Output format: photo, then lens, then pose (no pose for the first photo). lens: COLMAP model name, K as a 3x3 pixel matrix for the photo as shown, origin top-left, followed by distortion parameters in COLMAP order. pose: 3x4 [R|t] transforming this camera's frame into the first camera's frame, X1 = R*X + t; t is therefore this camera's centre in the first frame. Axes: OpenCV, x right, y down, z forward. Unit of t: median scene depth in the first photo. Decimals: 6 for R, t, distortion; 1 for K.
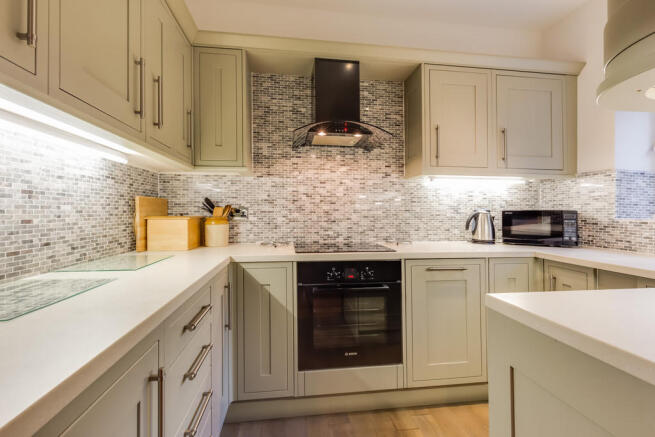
lens RADIAL K [[292.8, 0, 327.5], [0, 292.8, 218.5], [0, 0, 1]] dist [-0.000992, 0.000083]
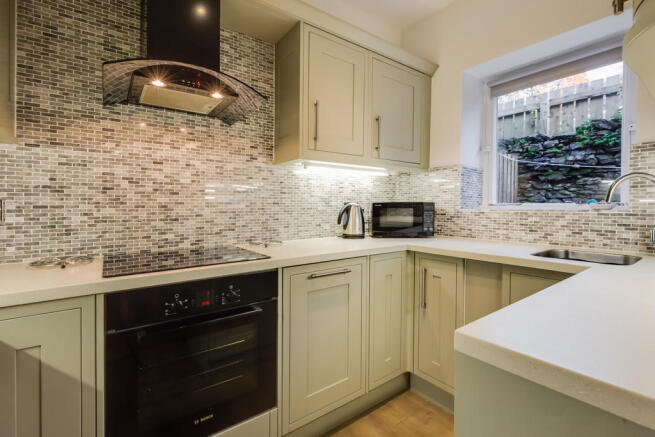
lens RADIAL K [[298.9, 0, 327.1], [0, 298.9, 193.5], [0, 0, 1]] dist [-0.002170, -0.000129]
pose [[0.875858, 0.010431, 0.482455, -0.007024], [0.021138, 0.997977, -0.059952, -0.002118], [-0.482105, 0.062707, 0.873866, 0.226898]]
